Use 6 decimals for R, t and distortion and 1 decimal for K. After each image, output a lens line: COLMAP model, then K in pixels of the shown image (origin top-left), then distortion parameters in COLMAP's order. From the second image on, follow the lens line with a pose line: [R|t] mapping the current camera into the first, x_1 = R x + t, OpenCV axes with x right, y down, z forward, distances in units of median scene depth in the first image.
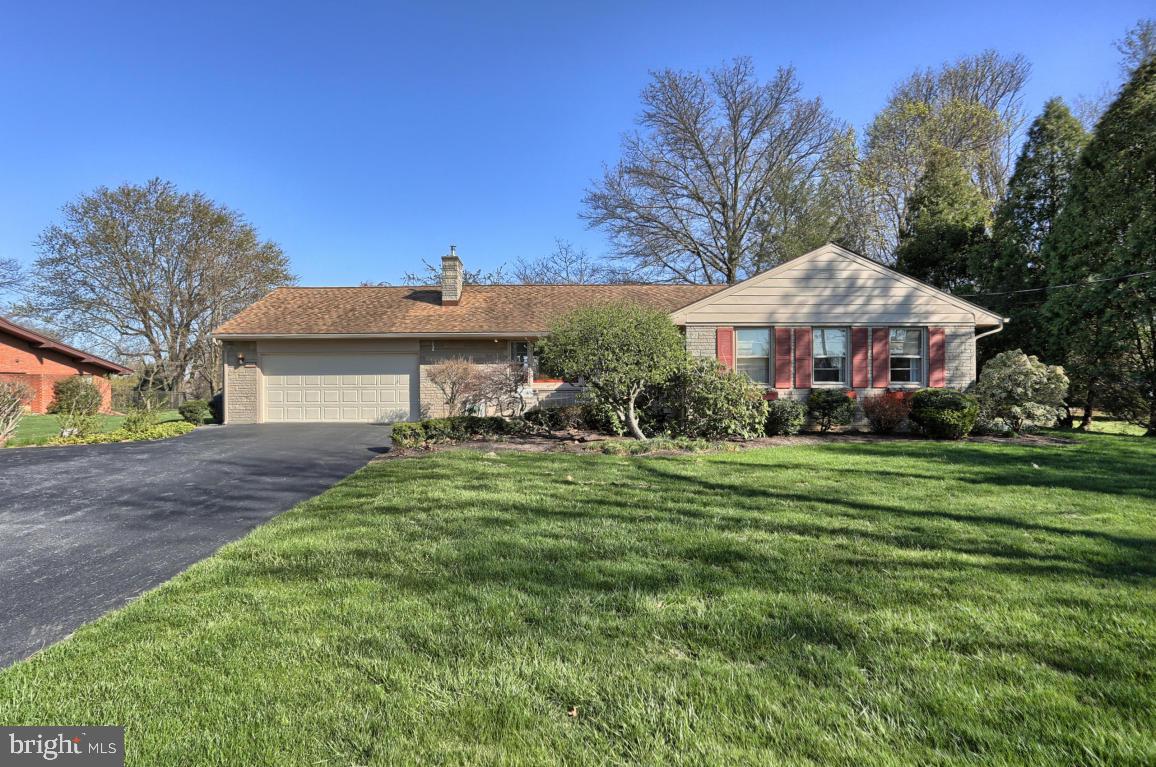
lens RADIAL K [[569.6, 0, 574.9], [0, 569.6, 387.7], [0, 0, 1]] dist [-0.062932, 0.036164]
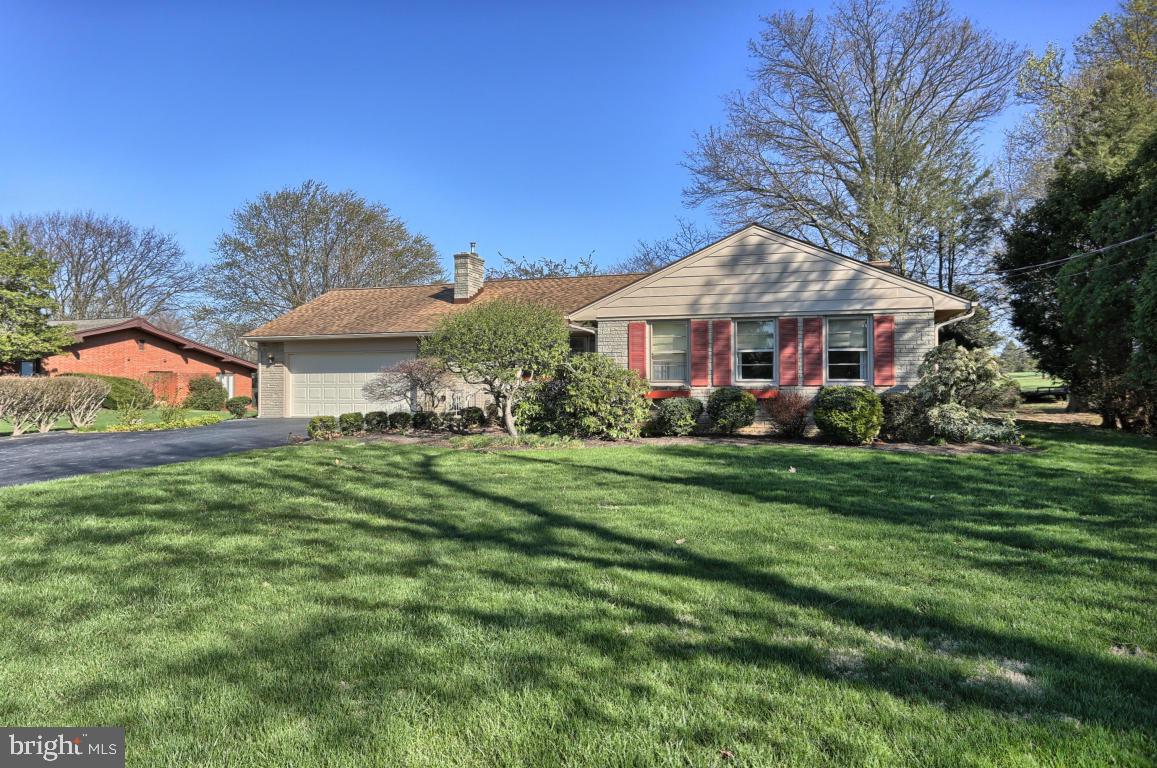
lens RADIAL K [[654.9, 0, 578.5], [0, 654.9, 384.0], [0, 0, 1]] dist [-0.019587, 0.000662]
pose [[0.959510, 0.002368, -0.281664, 0.473483], [-0.003749, 0.999983, -0.004362, 0.002773], [0.281649, 0.005241, 0.959503, -0.076871]]
